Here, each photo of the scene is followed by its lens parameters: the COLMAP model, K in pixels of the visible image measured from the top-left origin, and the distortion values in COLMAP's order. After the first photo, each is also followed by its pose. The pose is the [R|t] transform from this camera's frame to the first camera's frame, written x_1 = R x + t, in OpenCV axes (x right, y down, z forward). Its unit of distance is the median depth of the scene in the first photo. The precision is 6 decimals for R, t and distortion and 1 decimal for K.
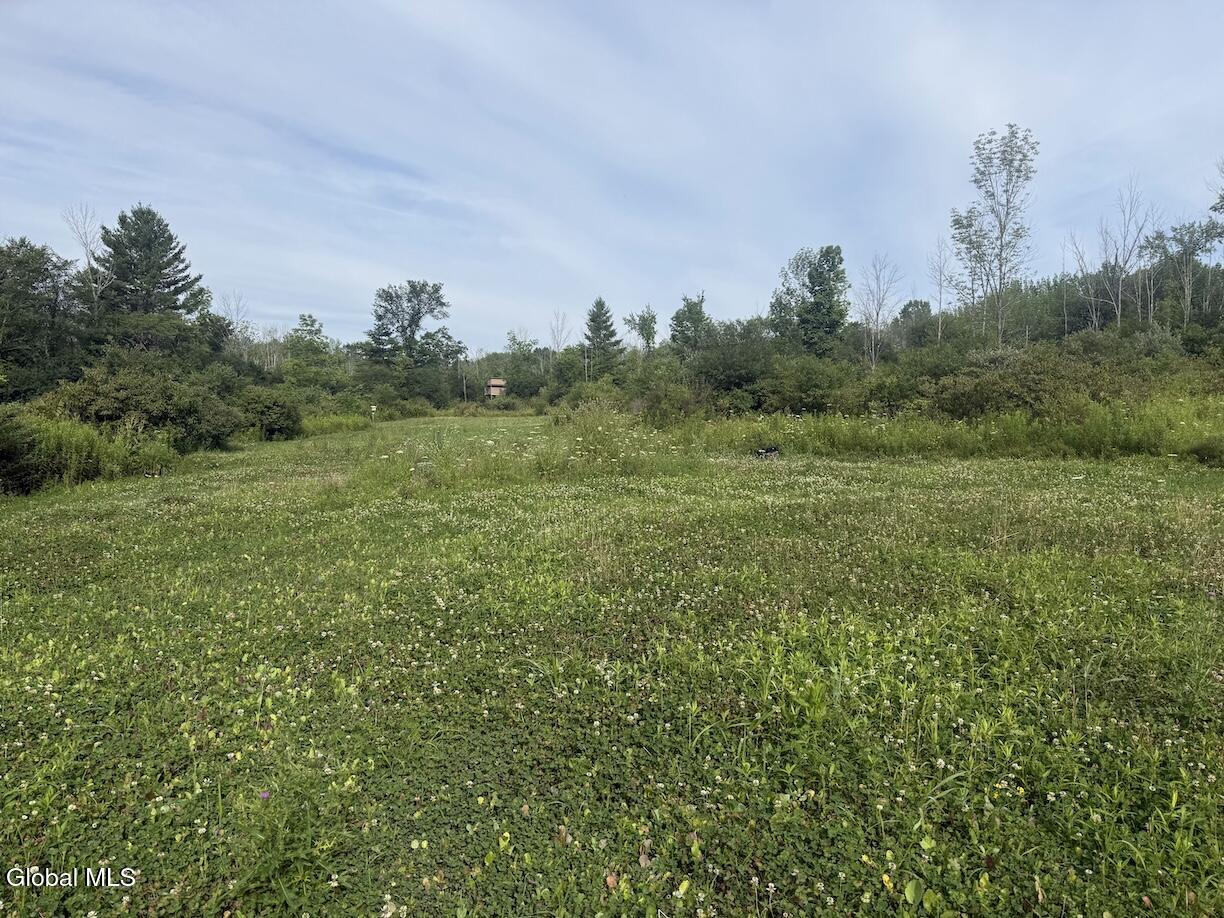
lens RADIAL K [[876.9, 0, 613.7], [0, 876.9, 467.8], [0, 0, 1]] dist [0.116721, -0.154863]
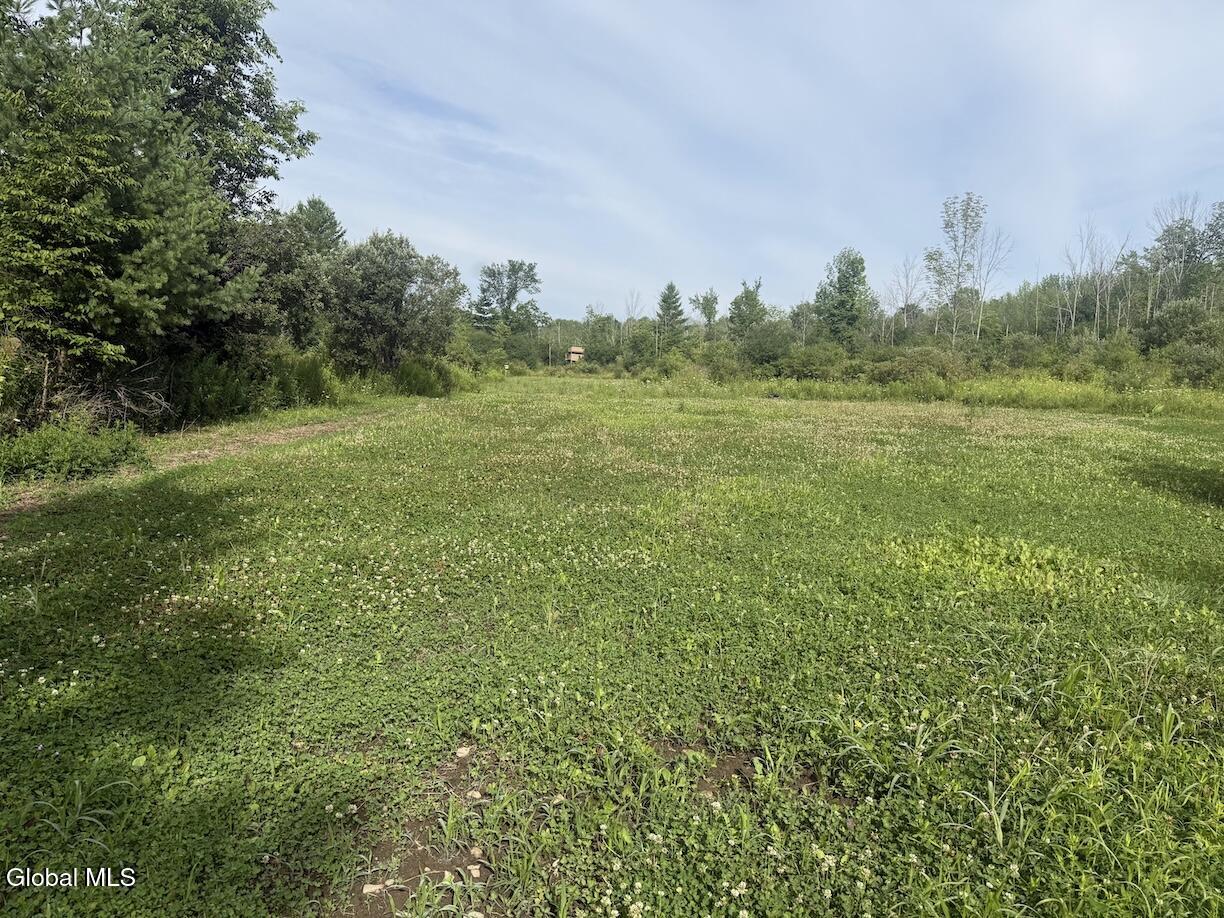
lens RADIAL K [[876.9, 0, 613.7], [0, 876.9, 467.8], [0, 0, 1]] dist [0.116721, -0.154863]
pose [[0.997006, 0.052235, -0.057015, -0.012042], [-0.050231, 0.998087, 0.036032, 0.017517], [0.058788, -0.033060, 0.997723, -0.195630]]
